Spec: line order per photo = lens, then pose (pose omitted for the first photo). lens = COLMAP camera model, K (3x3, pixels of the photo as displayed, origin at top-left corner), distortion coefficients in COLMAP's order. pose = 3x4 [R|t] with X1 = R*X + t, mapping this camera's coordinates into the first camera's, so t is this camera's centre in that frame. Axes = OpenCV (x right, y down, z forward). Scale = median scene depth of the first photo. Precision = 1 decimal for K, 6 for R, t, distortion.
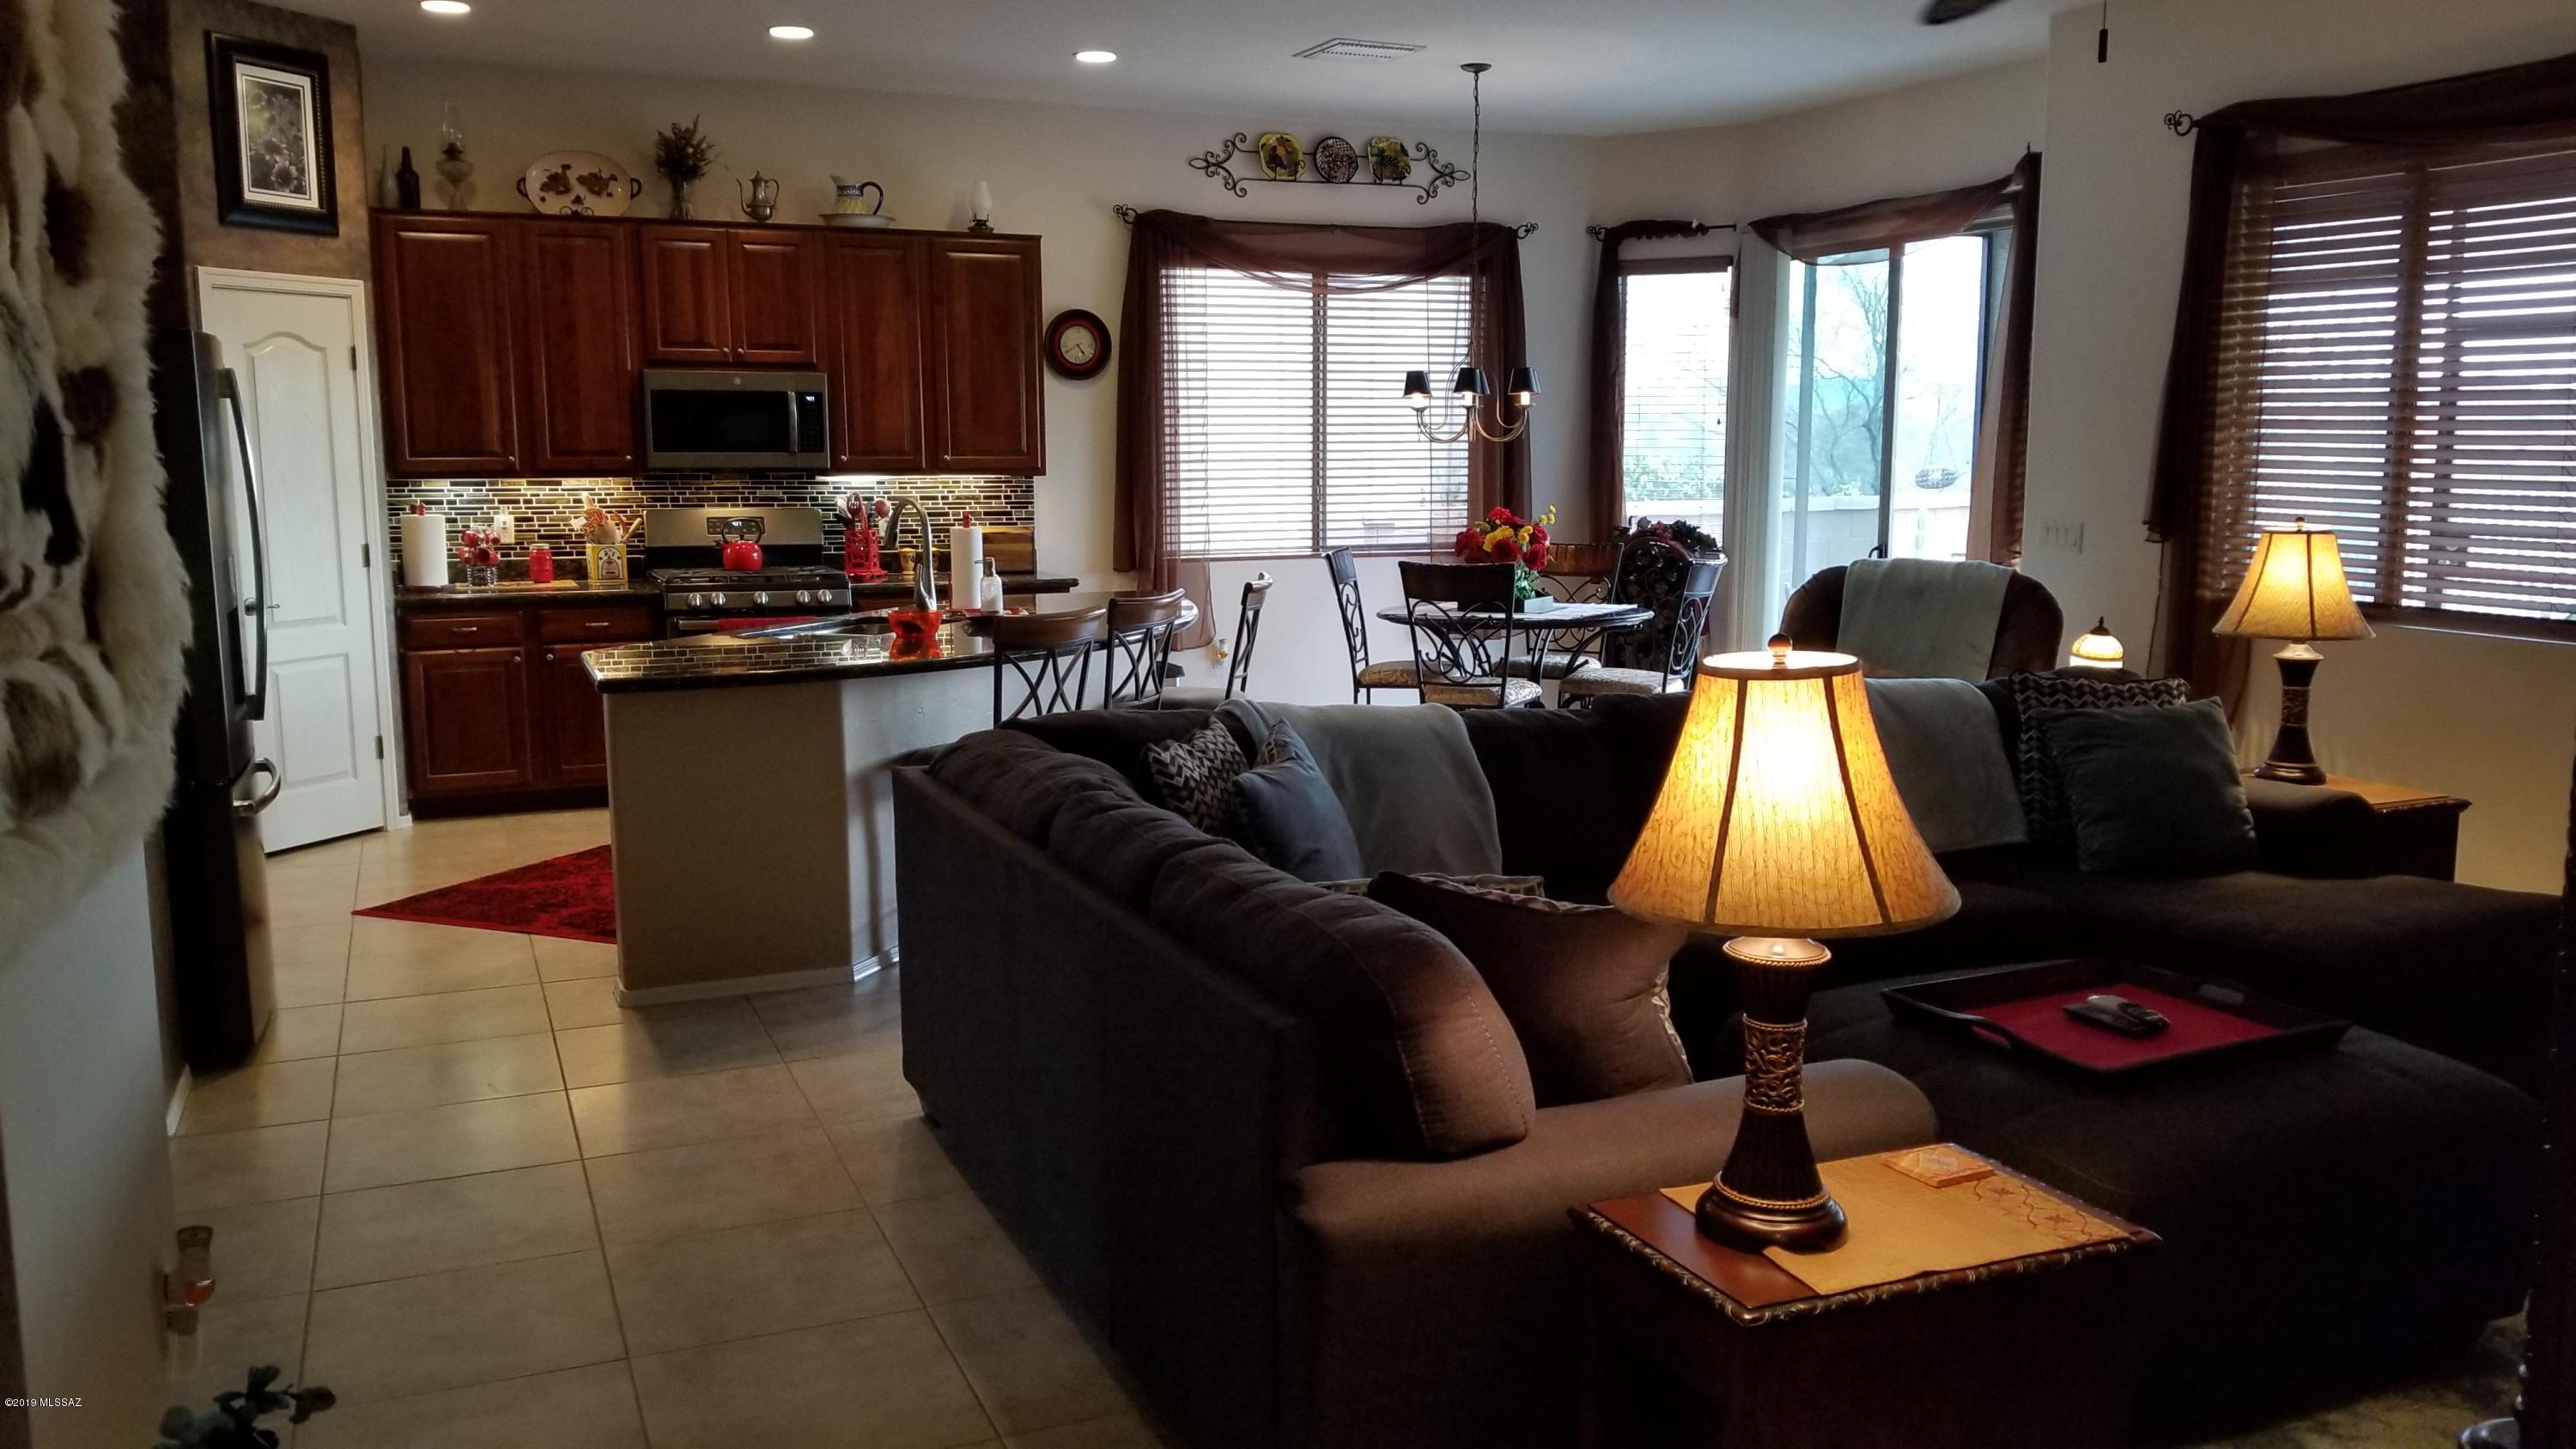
lens RADIAL K [[2023.8, 0, 1238.4], [0, 2023.8, 758.9], [0, 0, 1]] dist [0.082005, -0.110476]
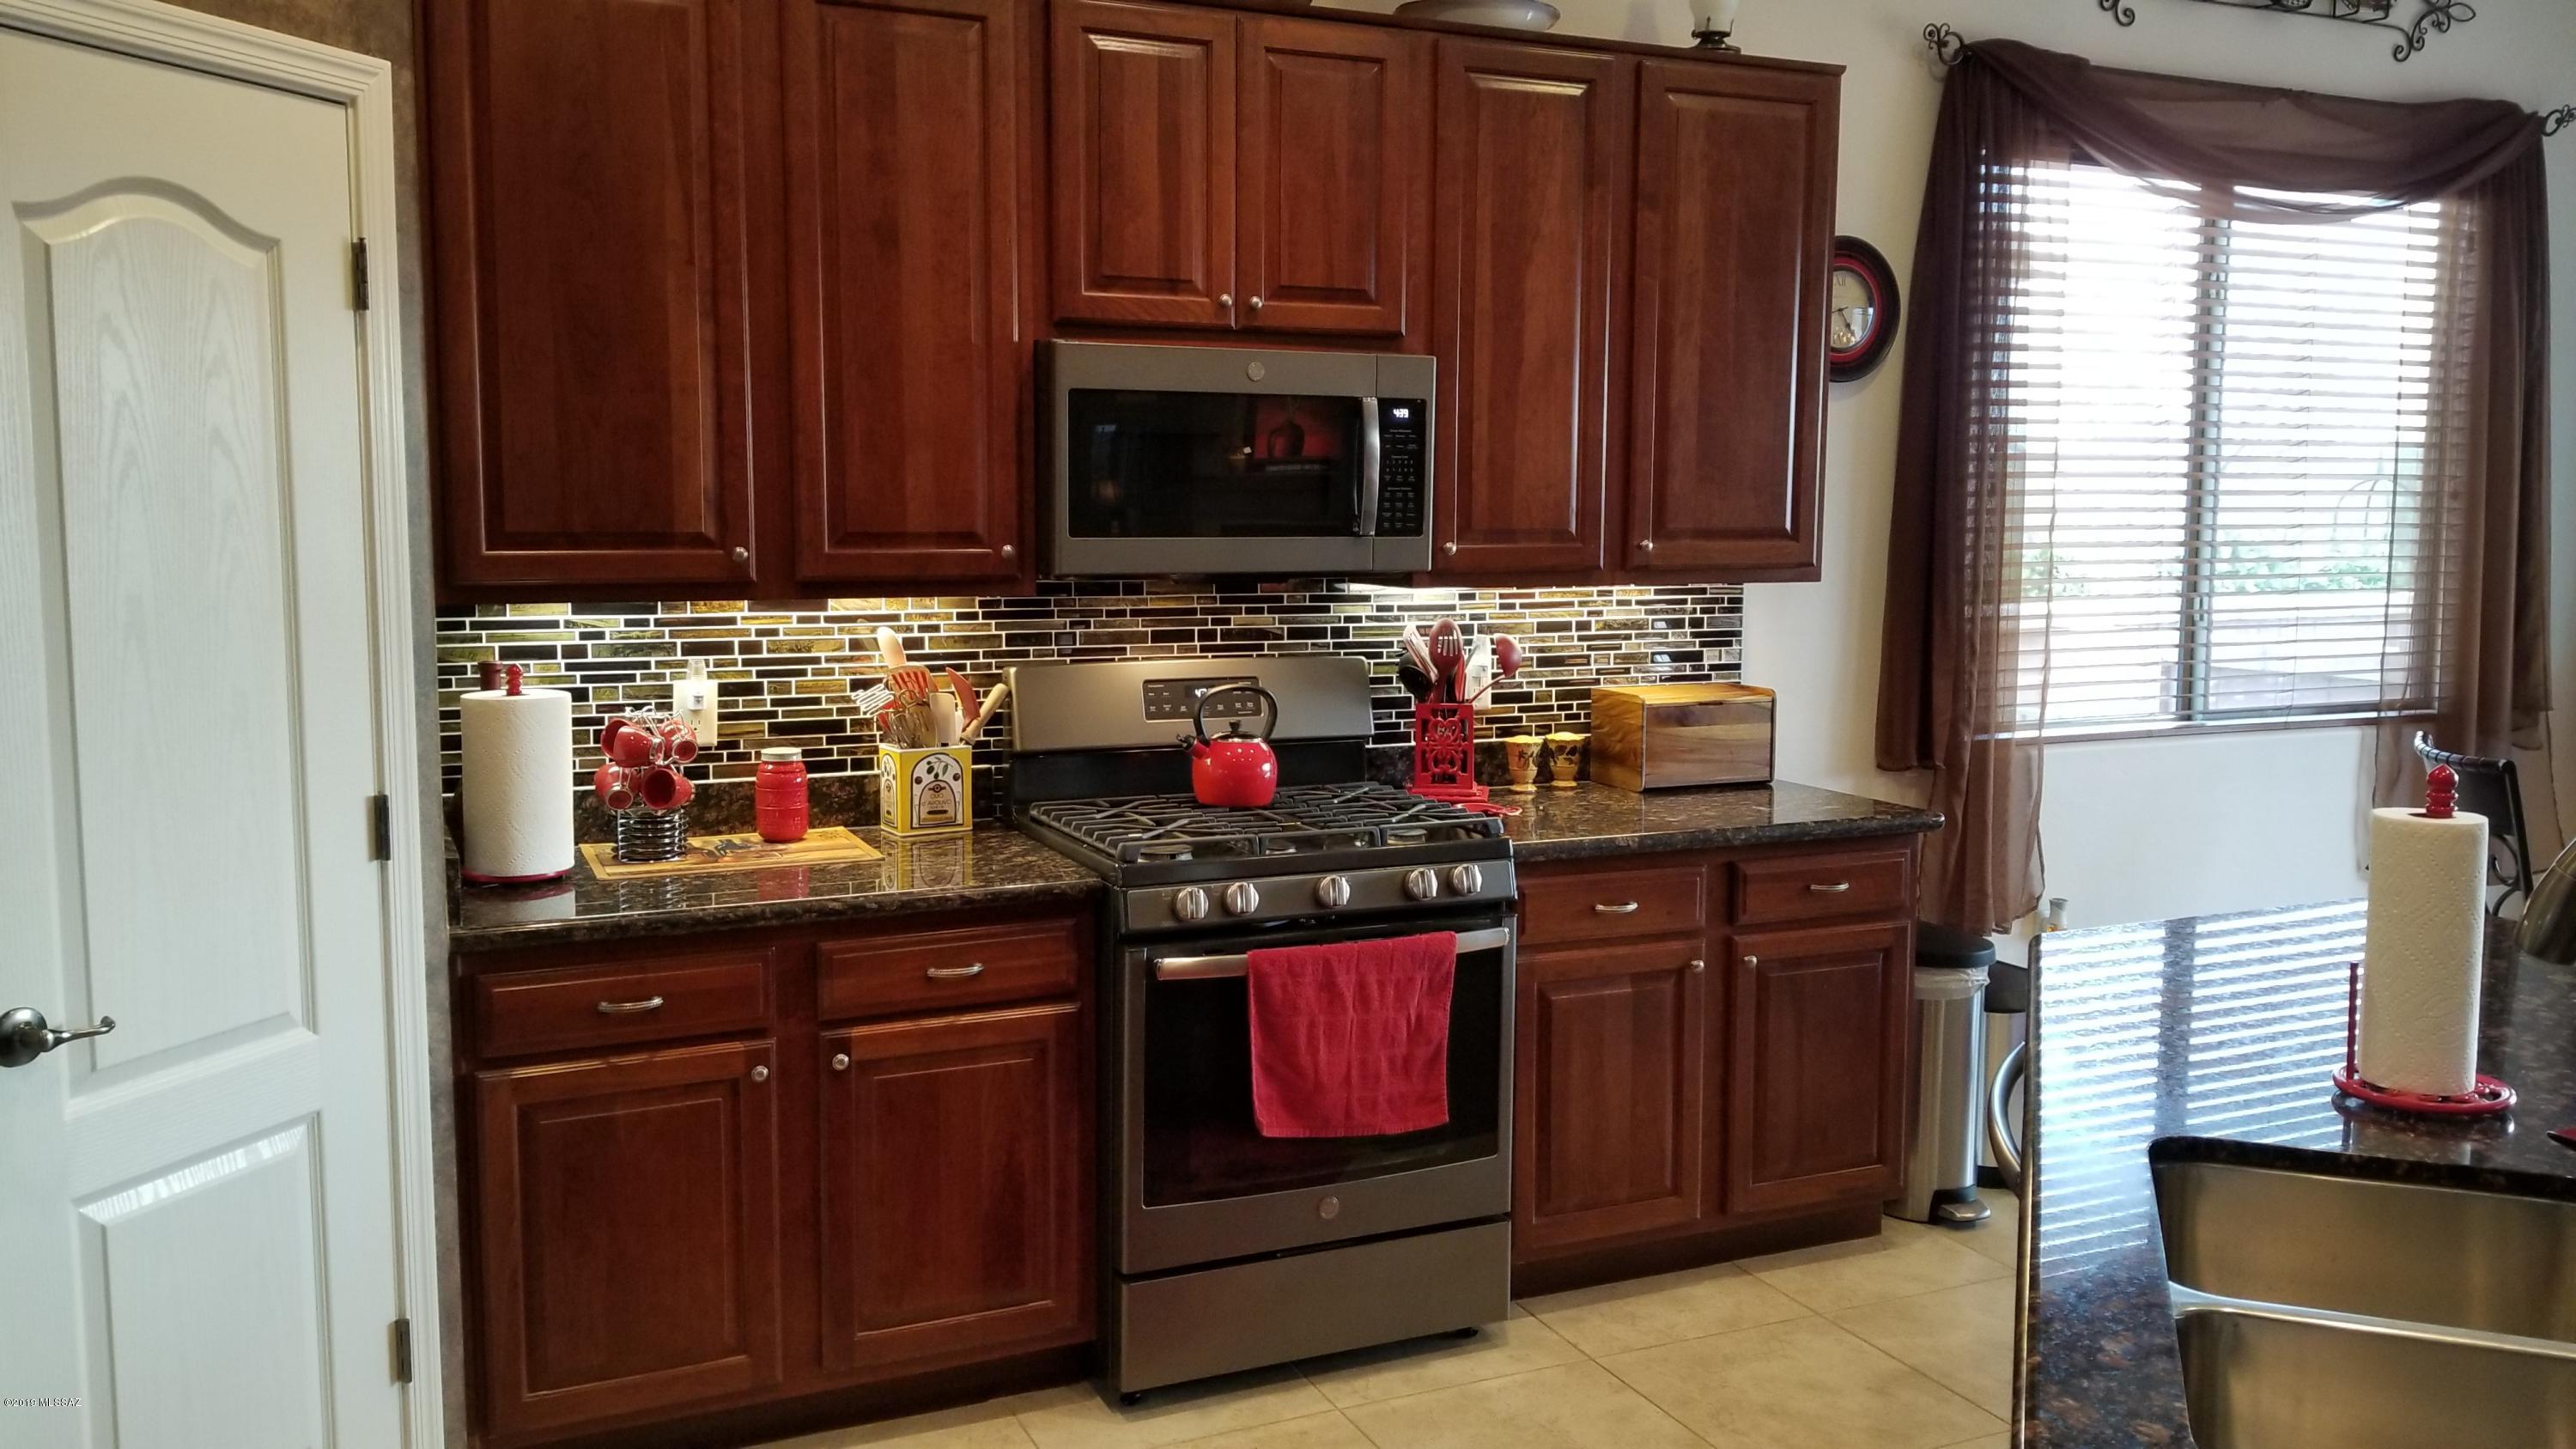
lens RADIAL K [[2023.8, 0, 1266.2], [0, 2023.8, 724.4], [0, 0, 1]] dist [0.082005, -0.110476]
pose [[0.999293, 0.004668, 0.037307, -0.257294], [-0.003154, 0.999173, -0.040529, -0.093600], [-0.037465, 0.040383, 0.998482, 0.575231]]
